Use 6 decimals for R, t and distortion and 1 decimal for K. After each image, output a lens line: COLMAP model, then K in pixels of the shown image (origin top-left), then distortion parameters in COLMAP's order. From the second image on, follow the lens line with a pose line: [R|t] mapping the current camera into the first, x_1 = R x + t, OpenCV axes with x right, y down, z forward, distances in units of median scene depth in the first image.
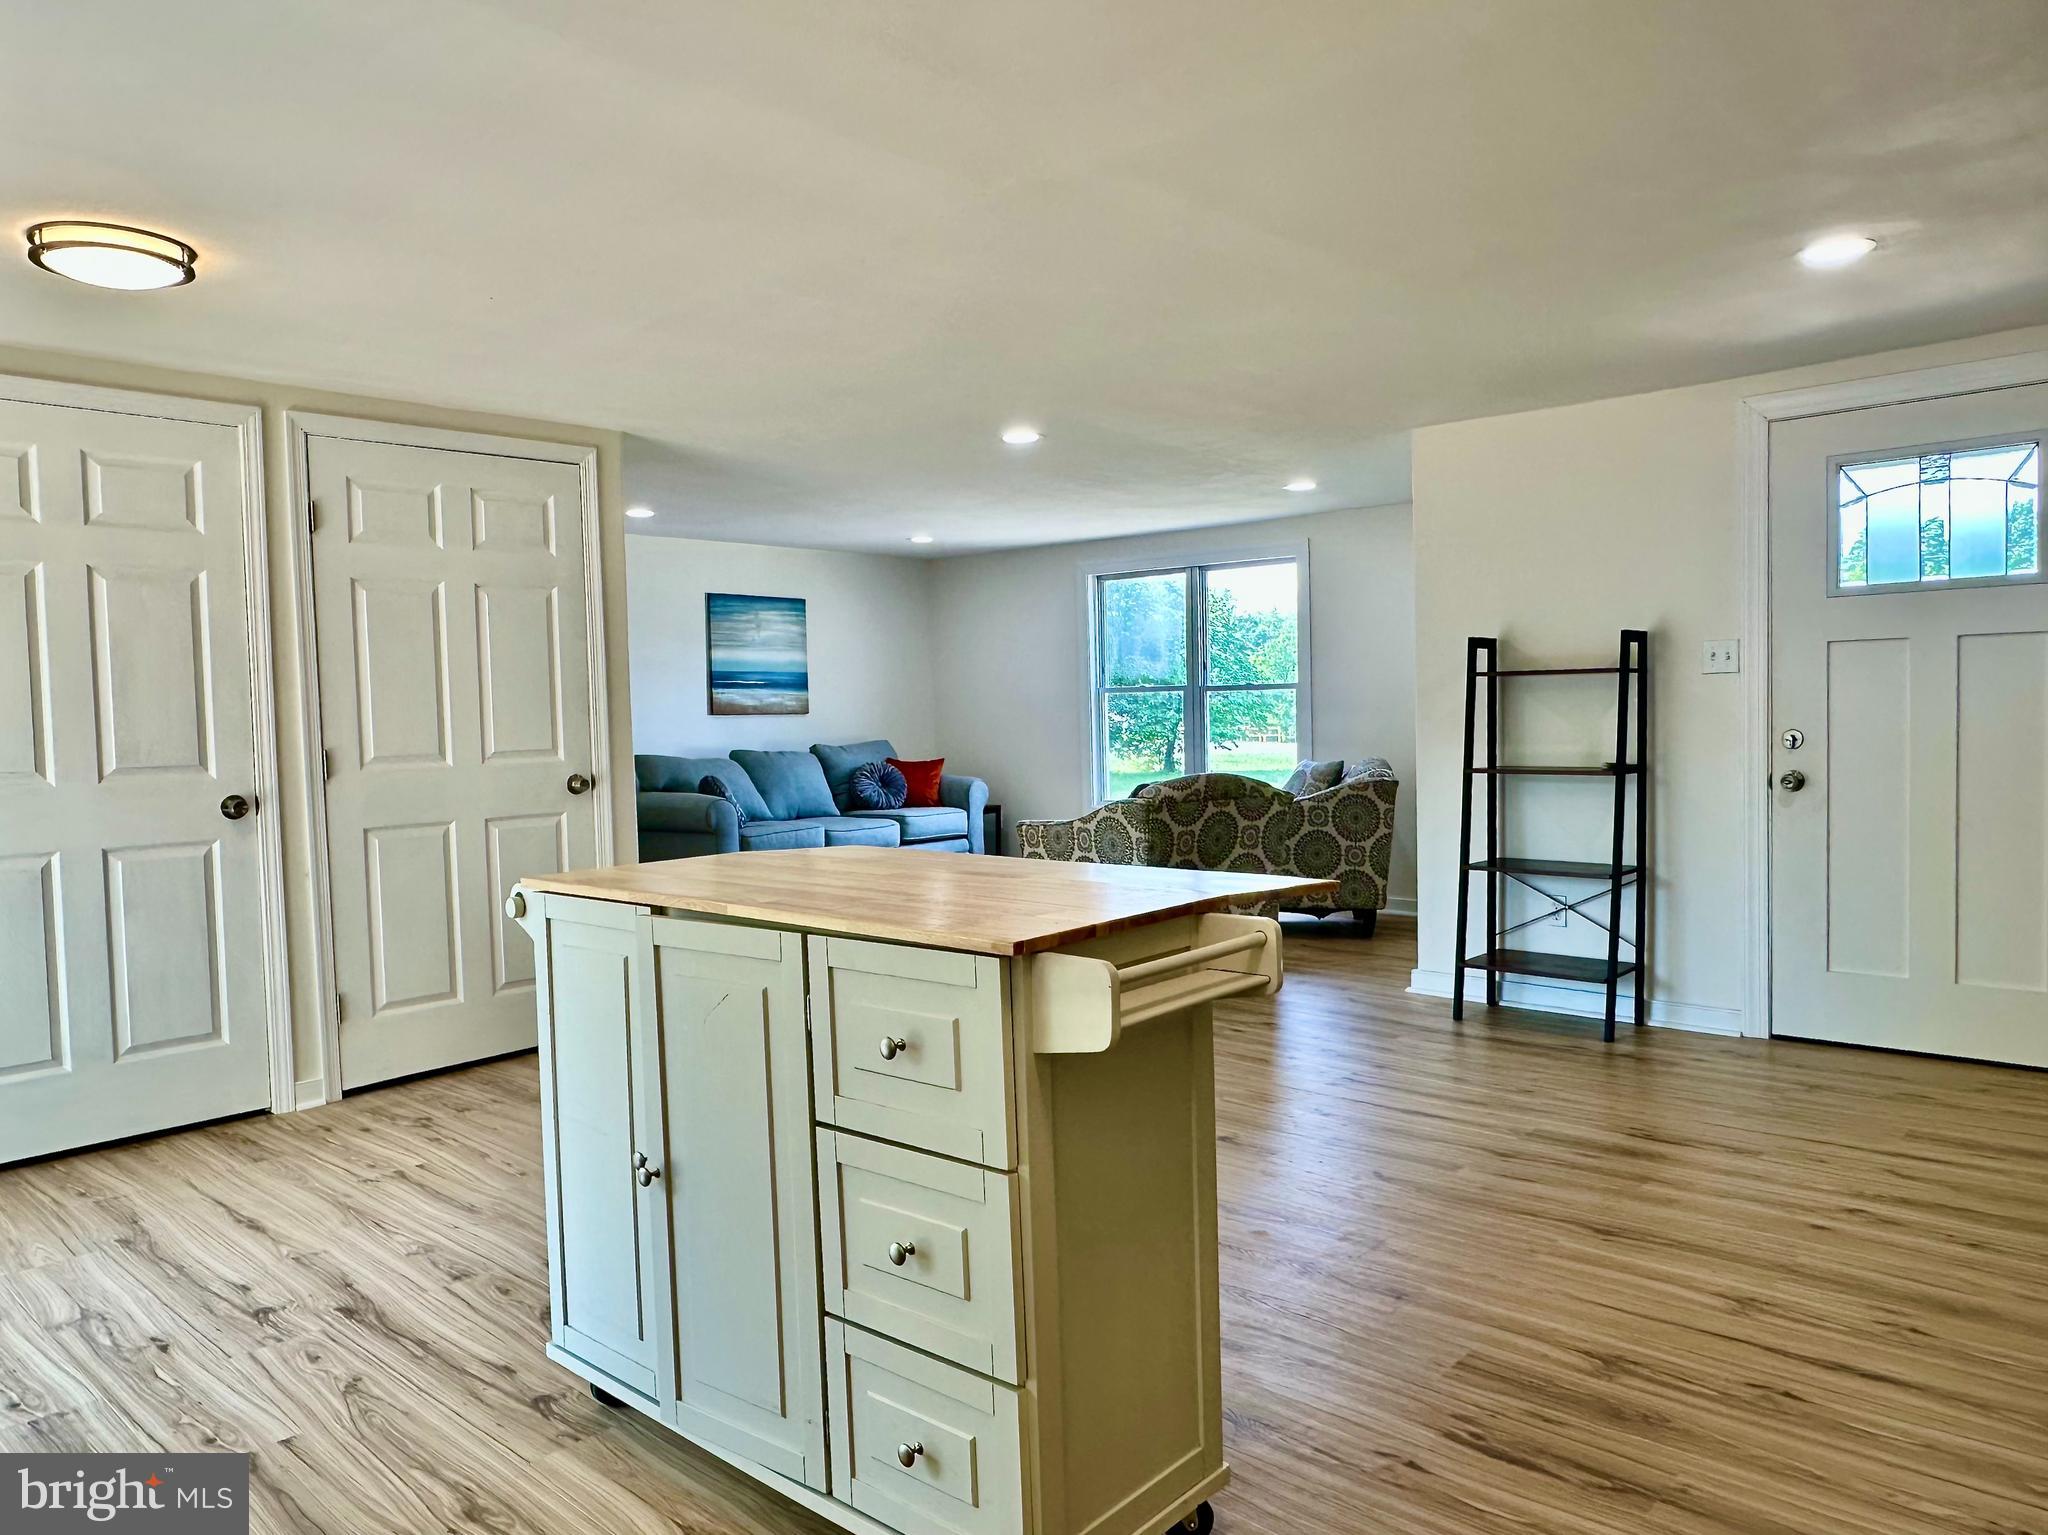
lens RADIAL K [[1409.2, 0, 1024.0], [0, 1409.2, 767.5], [0, 0, 1]] dist [-0.004528, 0.003308]
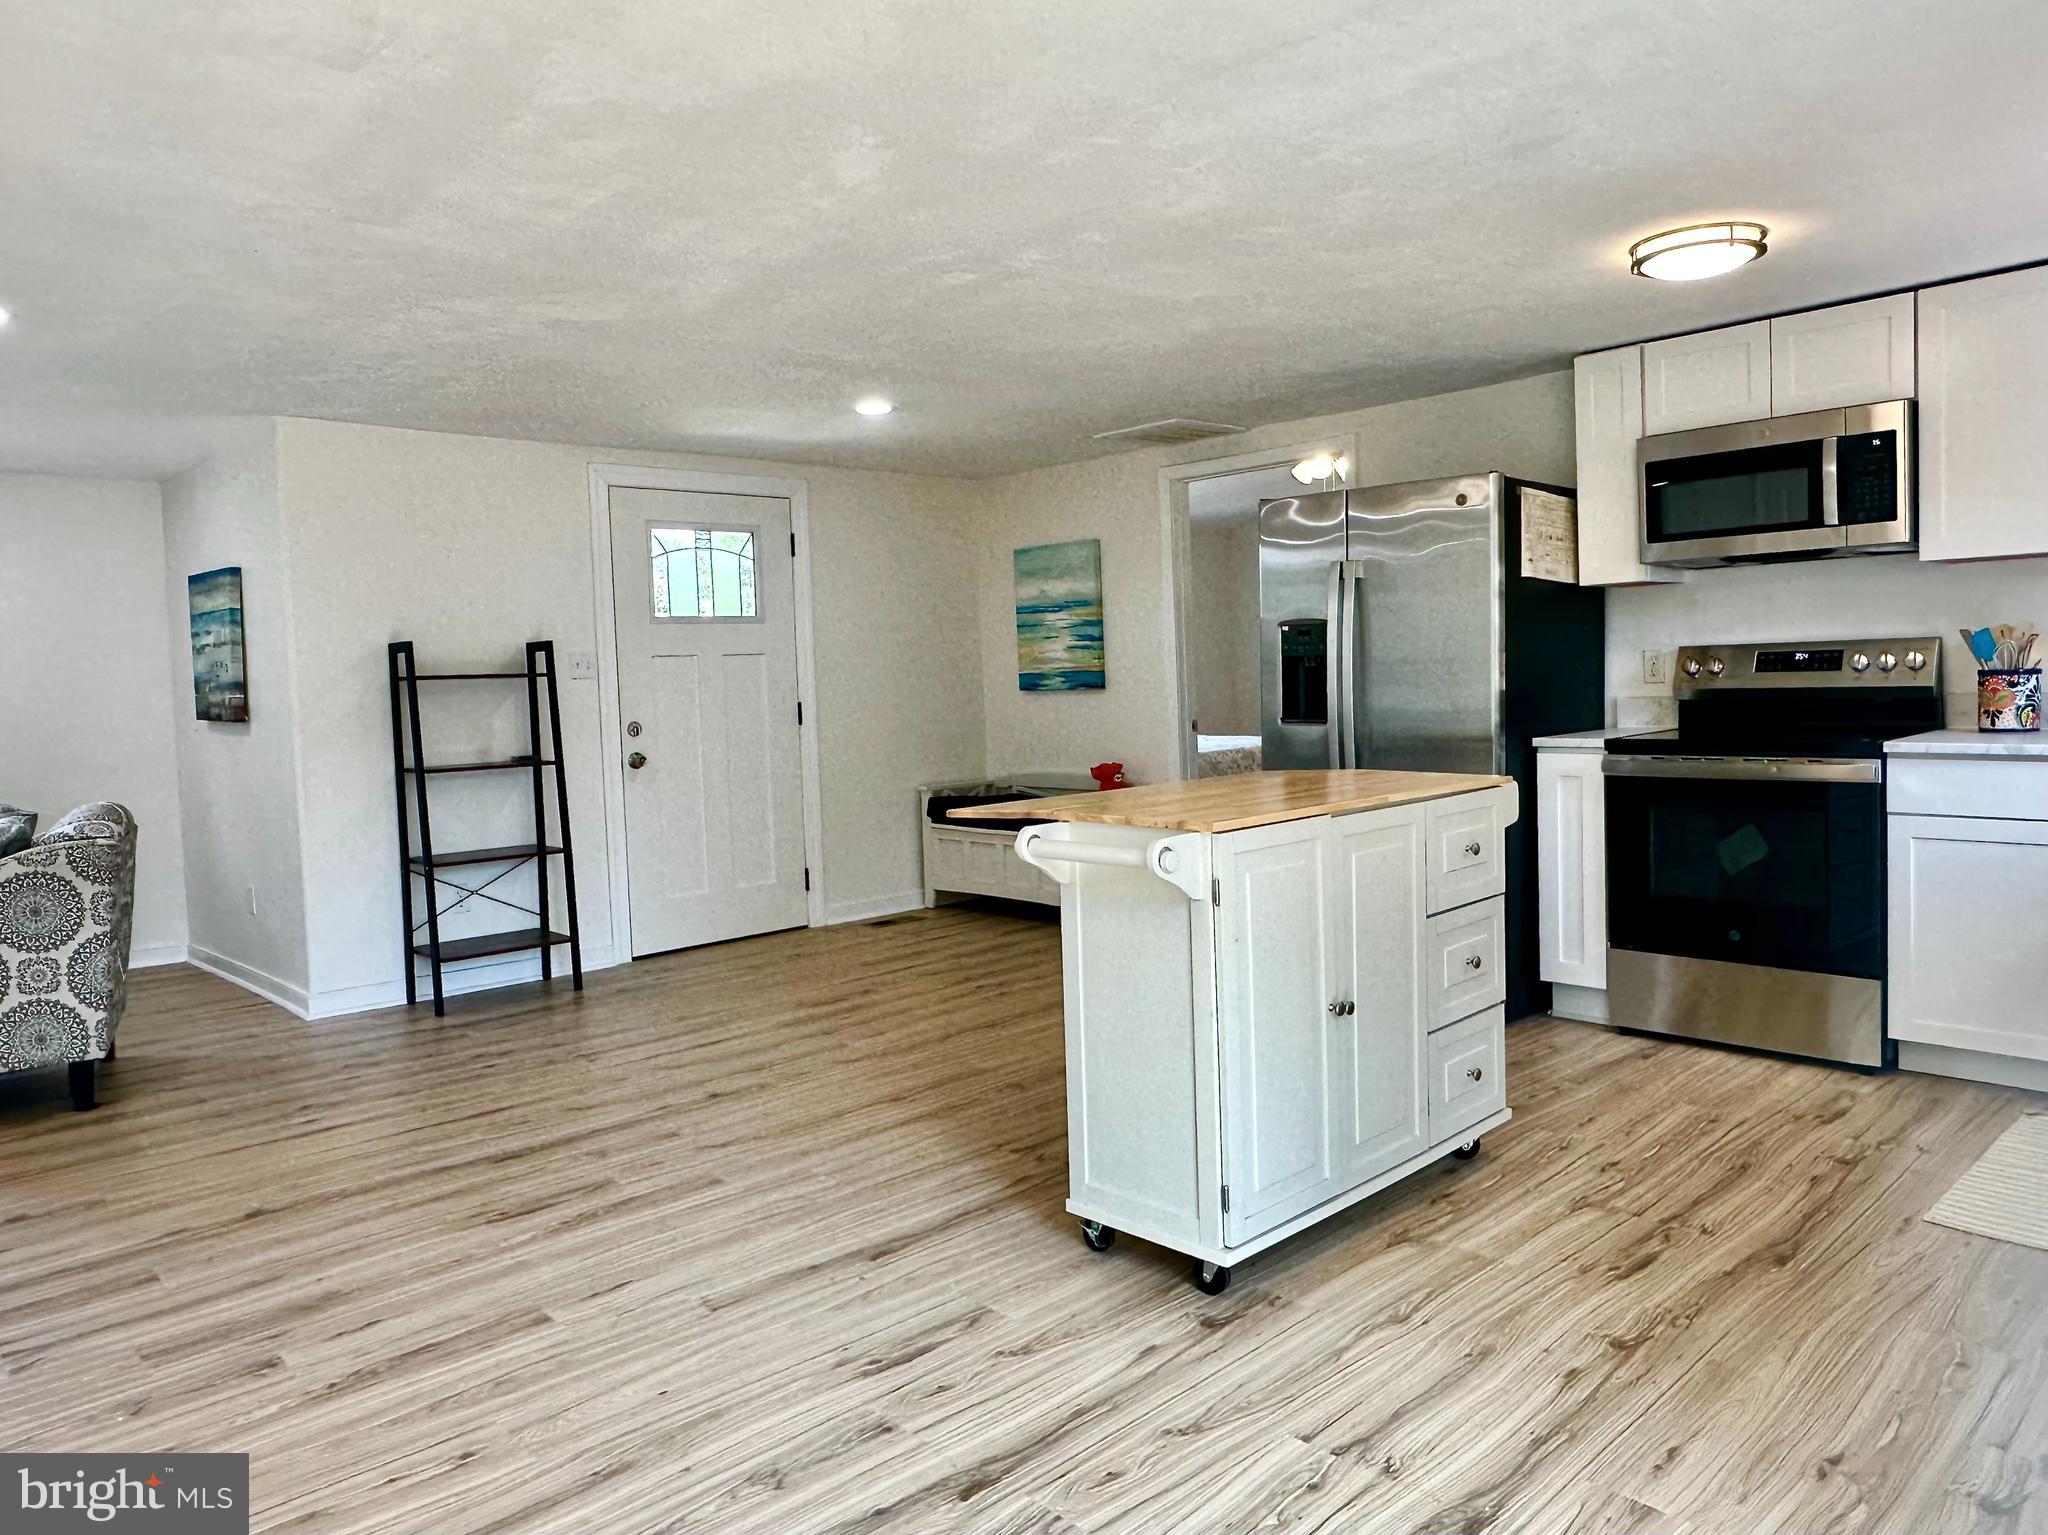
lens RADIAL K [[1393.1, 0, 1025.3], [0, 1393.1, 774.9], [0, 0, 1]] dist [-0.003592, 0.000220]
pose [[0.064992, -0.051882, 0.996536, -0.628338], [0.077883, 0.995865, 0.046768, -0.008400], [-0.994842, 0.074573, 0.068764, 0.476030]]
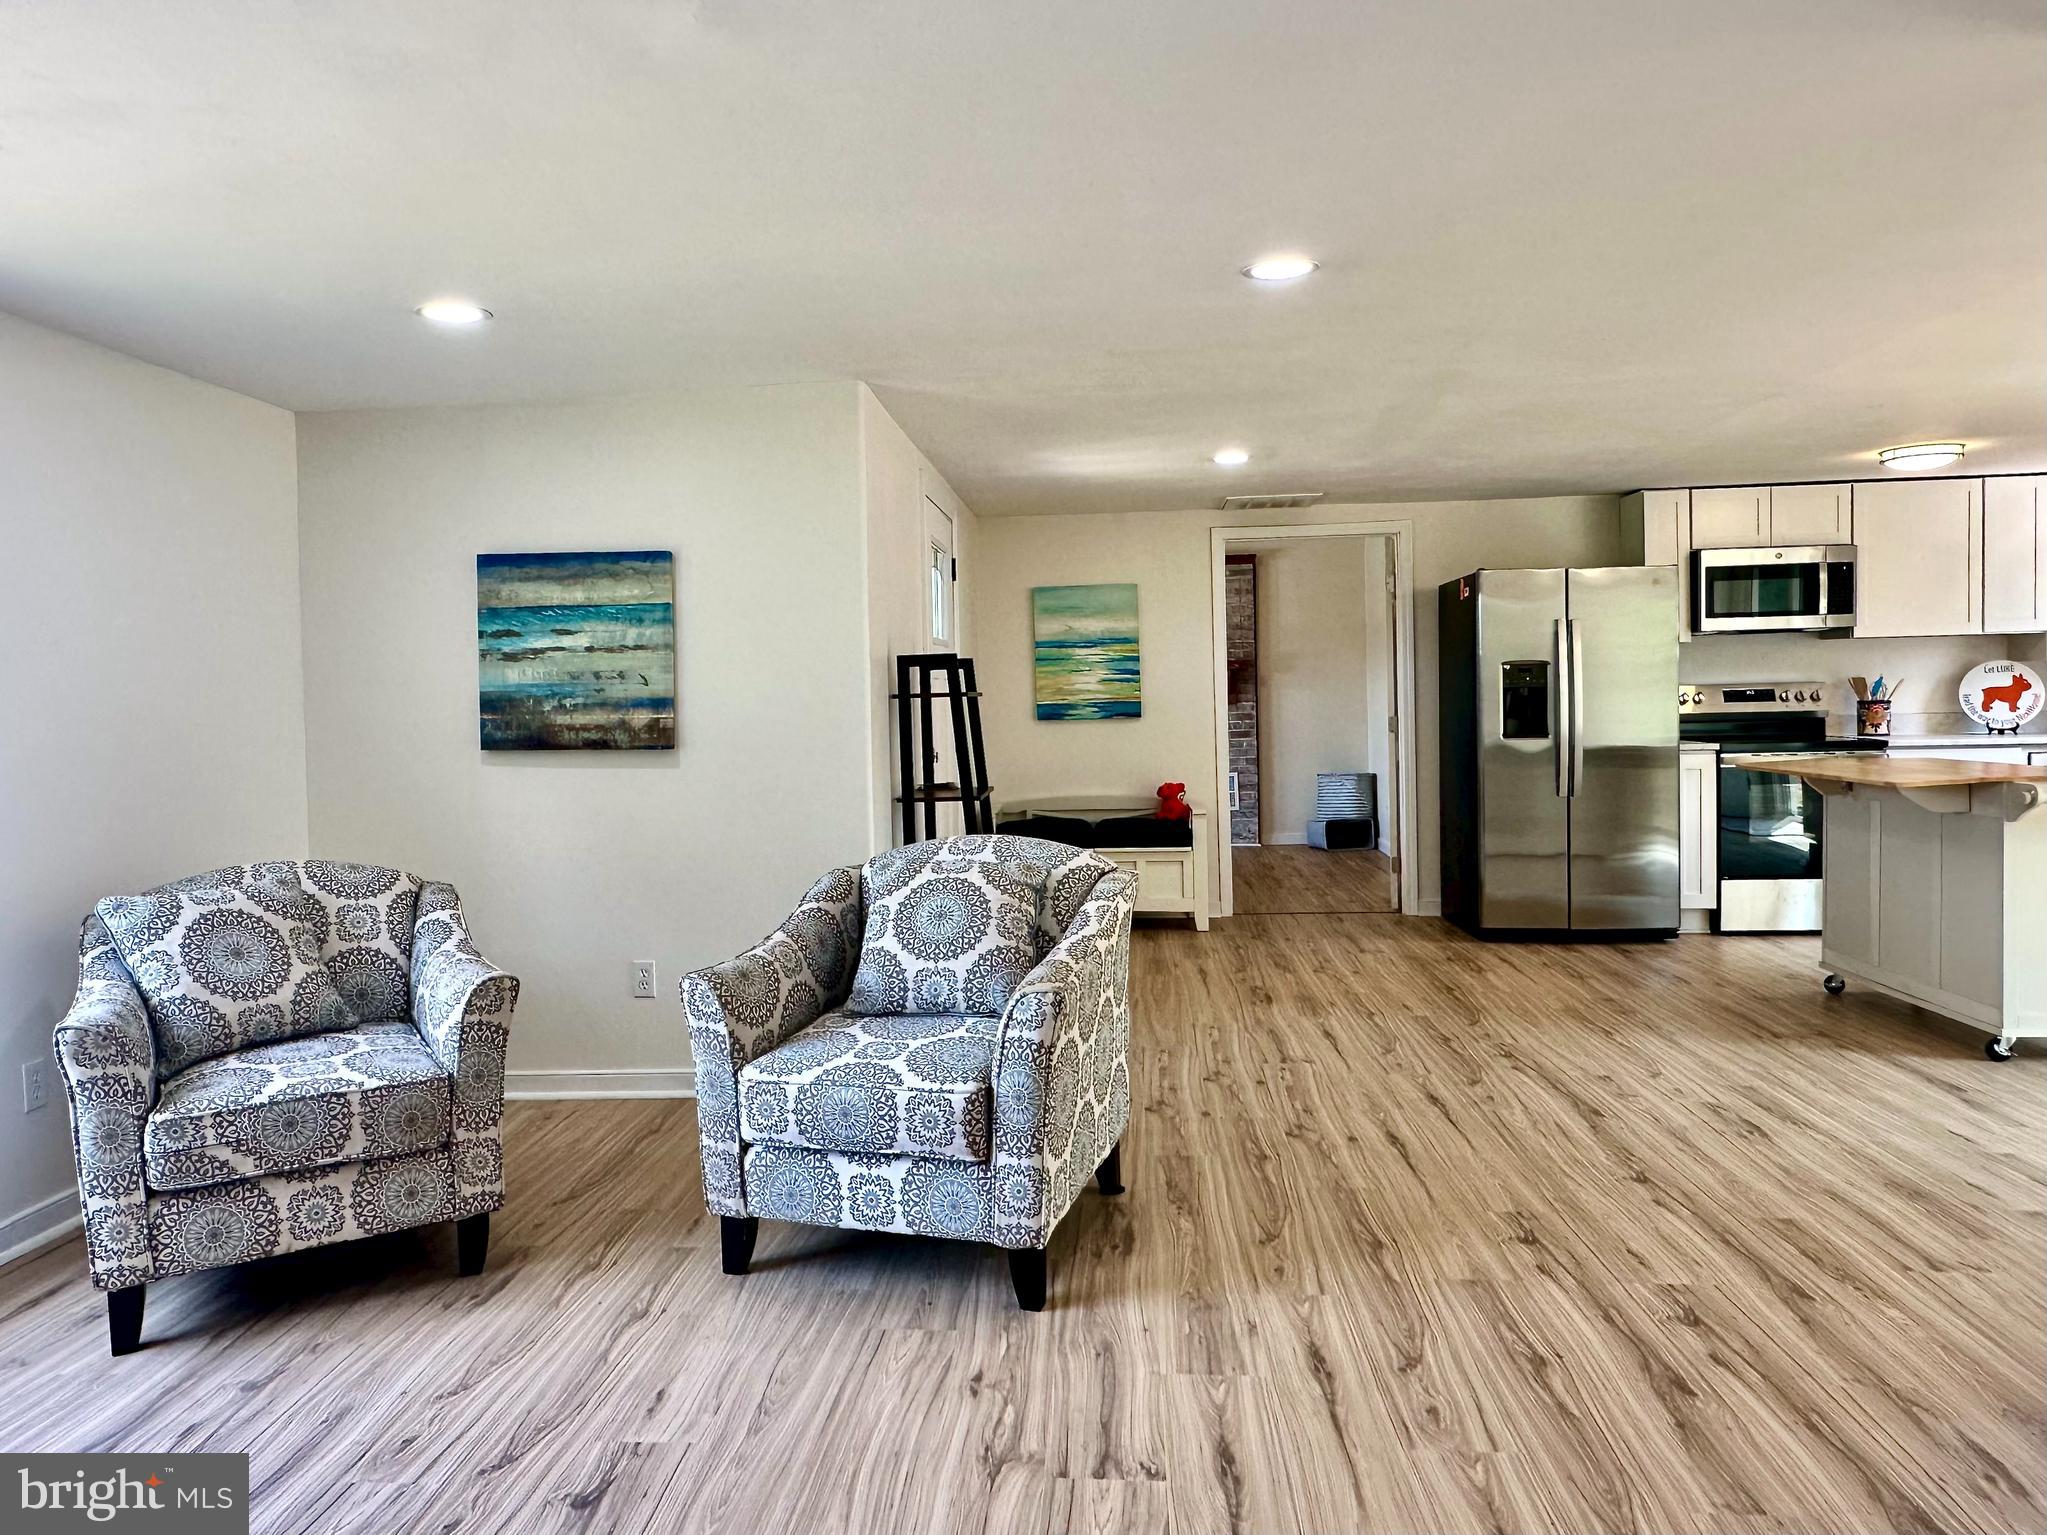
lens RADIAL K [[1398.2, 0, 994.6], [0, 1398.2, 760.0], [0, 0, 1]] dist [-0.002573, -0.001861]
pose [[-0.612036, 0.001933, 0.790827, -0.389682], [0.074644, 0.995674, 0.055335, -0.068110], [-0.787299, 0.092897, -0.609533, 1.467841]]
